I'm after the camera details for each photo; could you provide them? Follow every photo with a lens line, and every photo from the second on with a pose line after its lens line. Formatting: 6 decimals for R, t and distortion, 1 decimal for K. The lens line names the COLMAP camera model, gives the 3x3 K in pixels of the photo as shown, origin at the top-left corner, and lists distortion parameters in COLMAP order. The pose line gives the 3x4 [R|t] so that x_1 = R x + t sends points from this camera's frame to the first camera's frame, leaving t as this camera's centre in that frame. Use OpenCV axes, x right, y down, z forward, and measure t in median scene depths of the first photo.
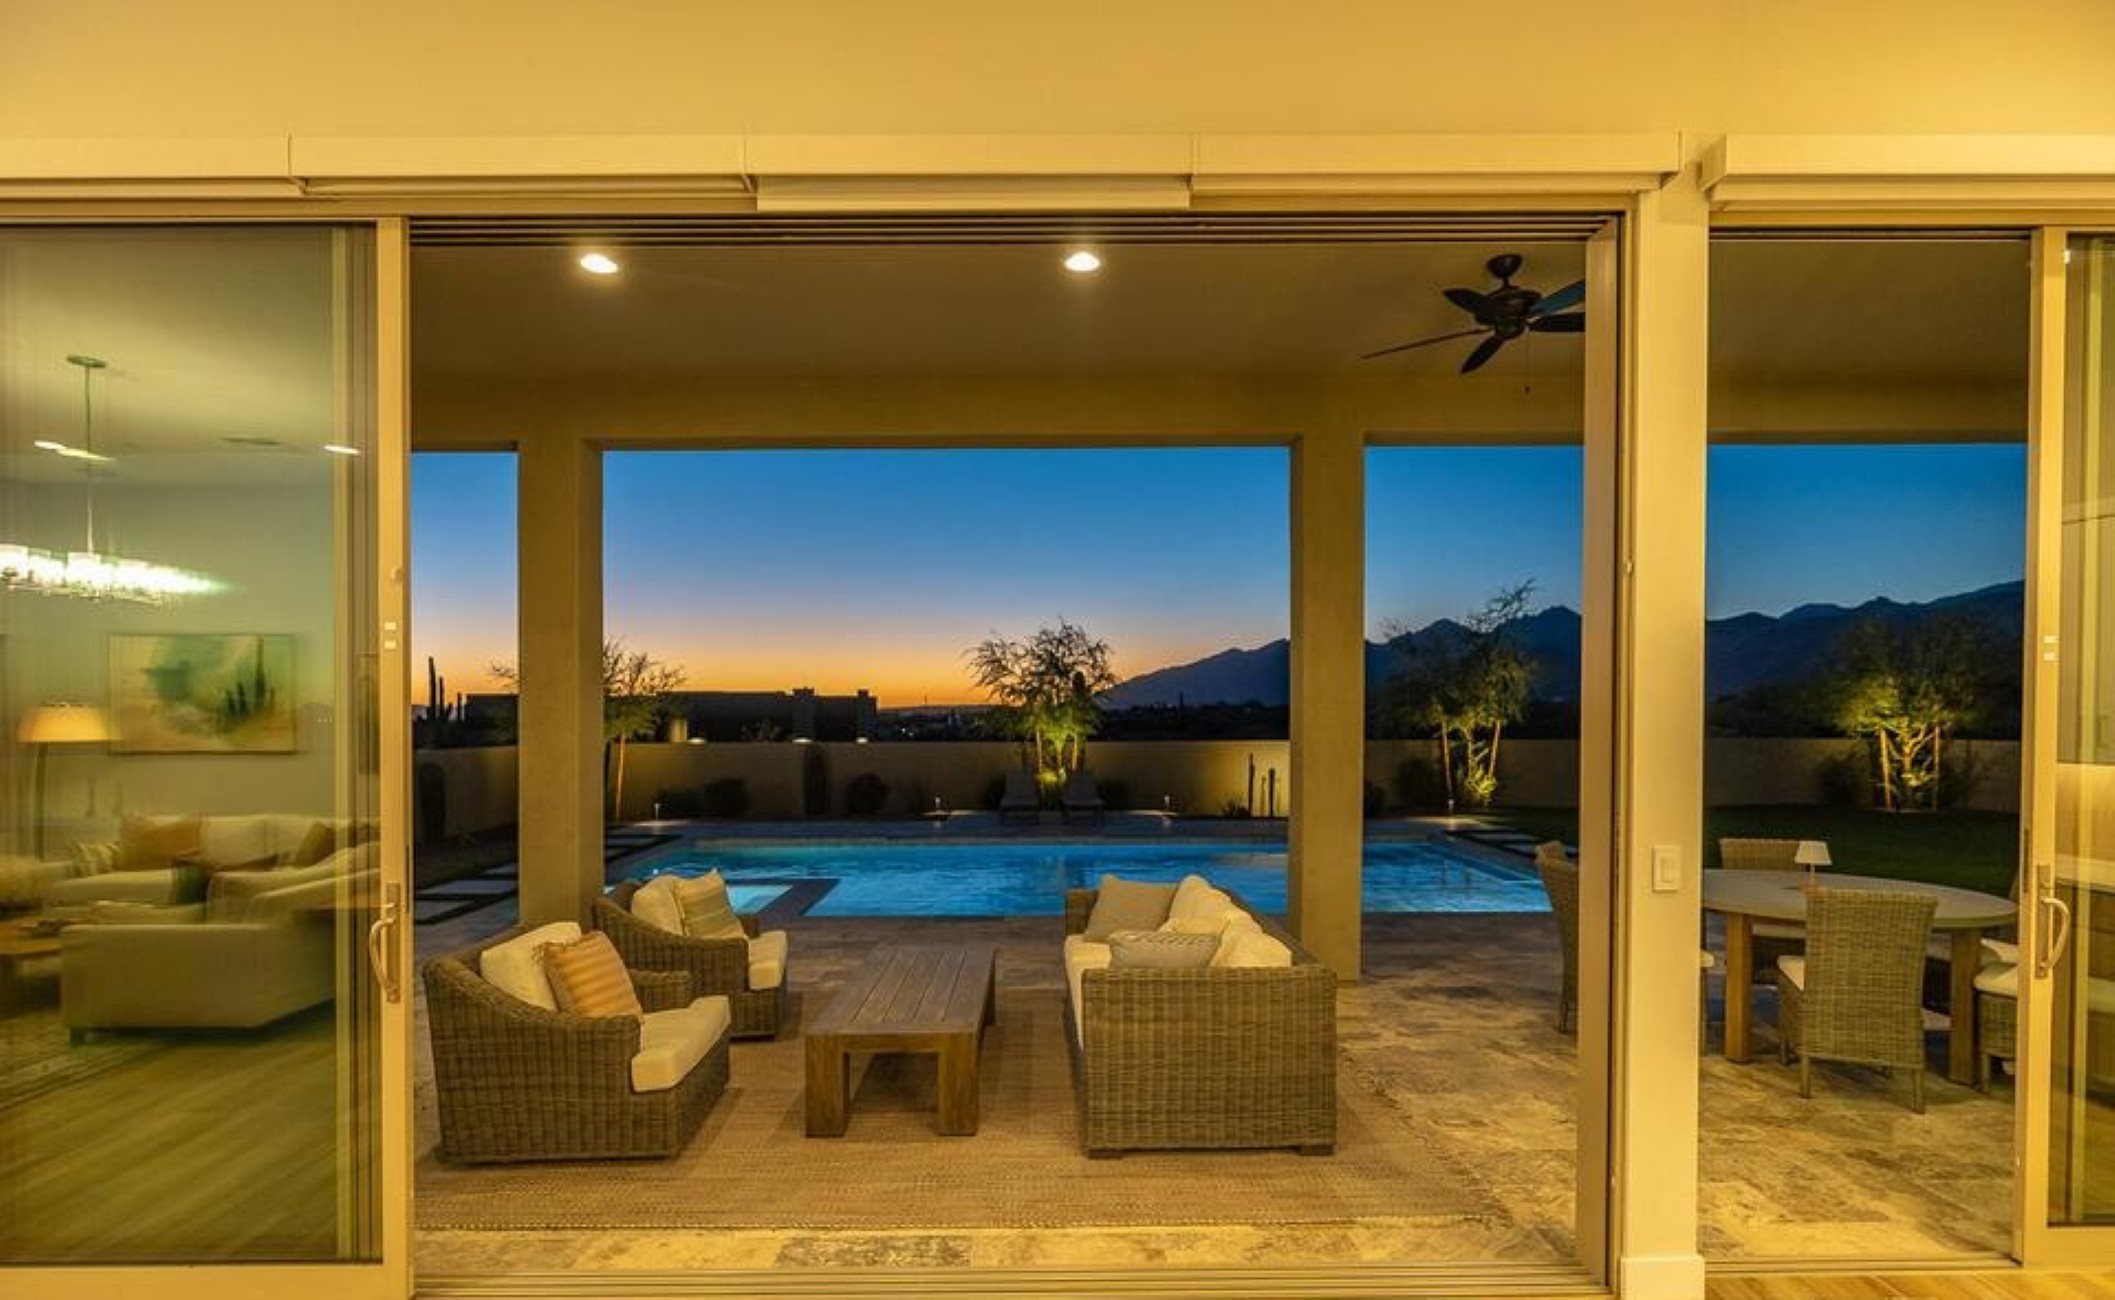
lens RADIAL K [[1019.0, 0, 1024.1], [0, 1019.0, 678.4], [0, 0, 1]] dist [0.006050, 0.000445]
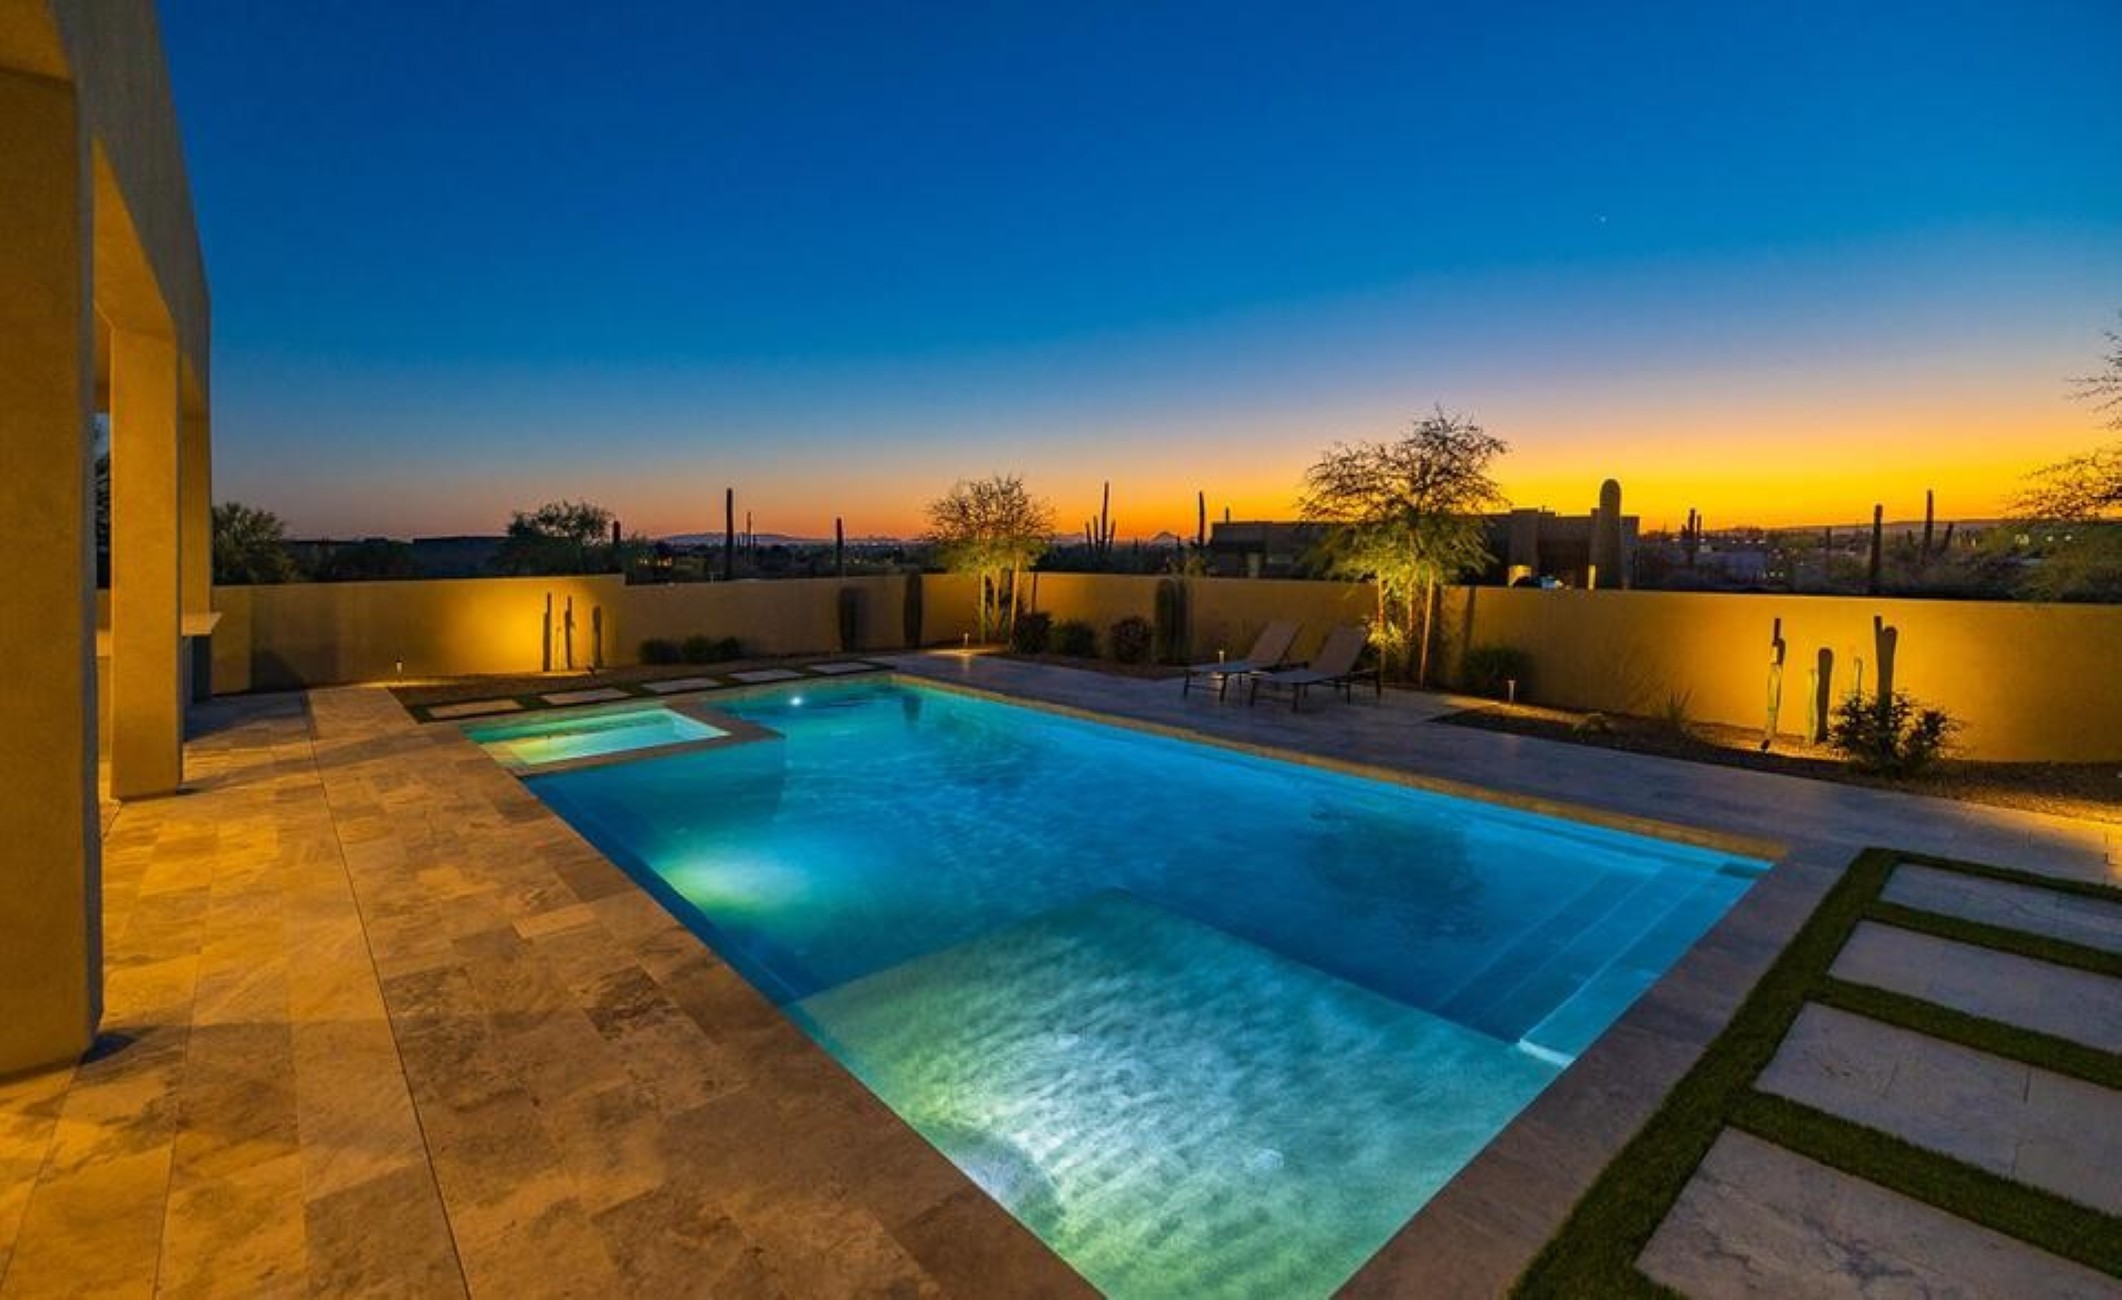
lens RADIAL K [[922.7, 0, 1045.6], [0, 922.7, 653.9], [0, 0, 1]] dist [-0.010527, 0.000856]
pose [[0.655242, 0.089749, -0.750069, 0.388114], [0.033397, 0.988505, 0.147454, 0.006821], [0.754681, -0.121668, 0.644712, 0.431396]]
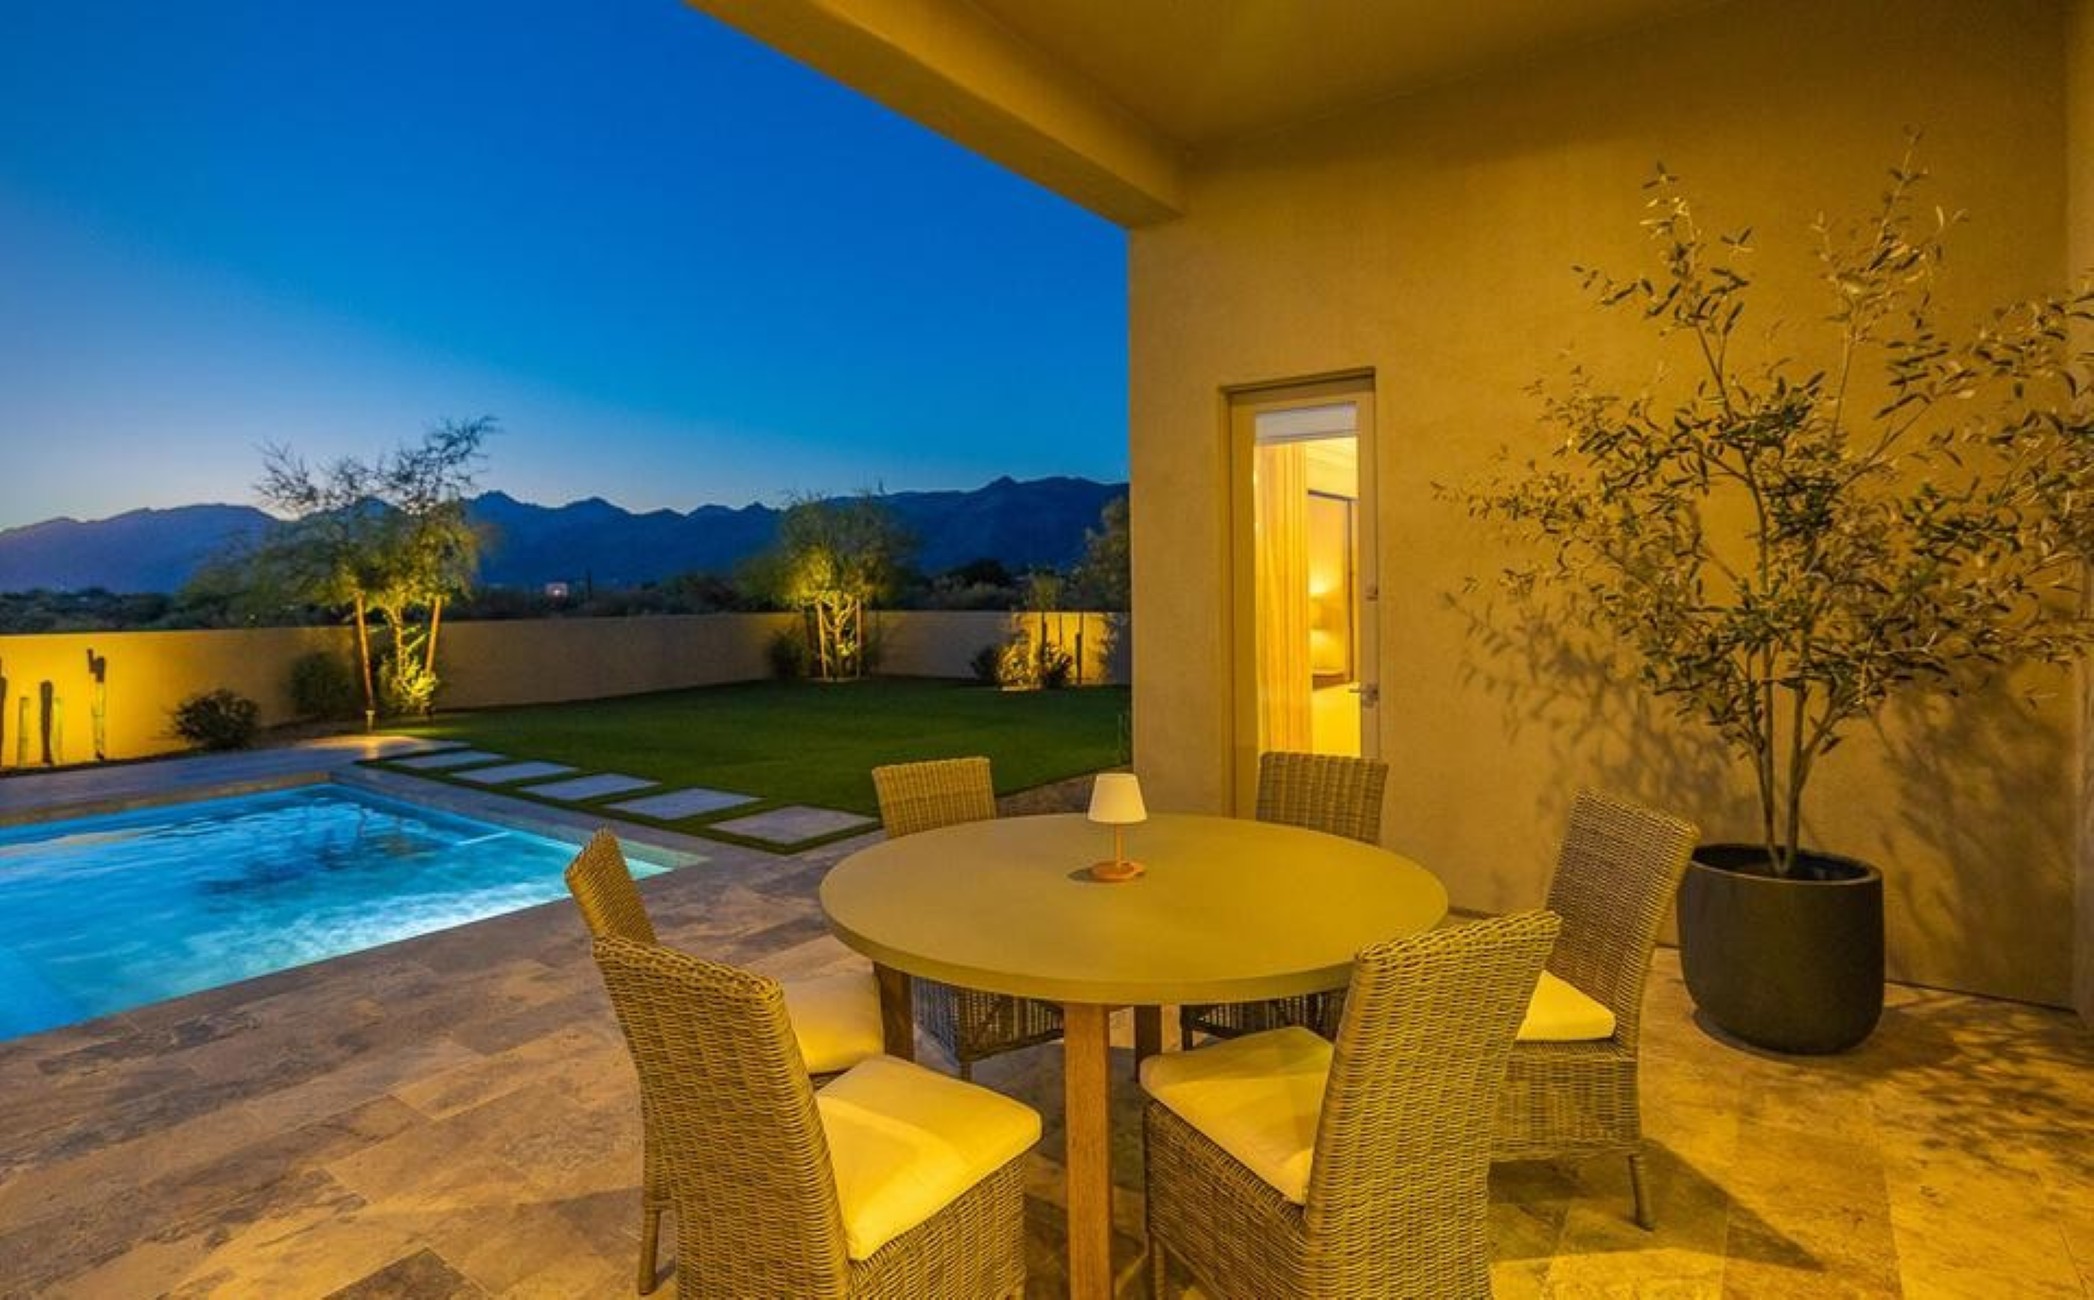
lens RADIAL K [[1040.9, 0, 1014.7], [0, 1040.9, 603.3], [0, 0, 1]] dist [-0.013115, 0.000066]
pose [[0.584247, -0.010185, 0.811512, 0.101032], [-0.018816, 0.999482, 0.026091, 0.019356], [-0.811358, -0.030513, 0.583753, 0.227957]]
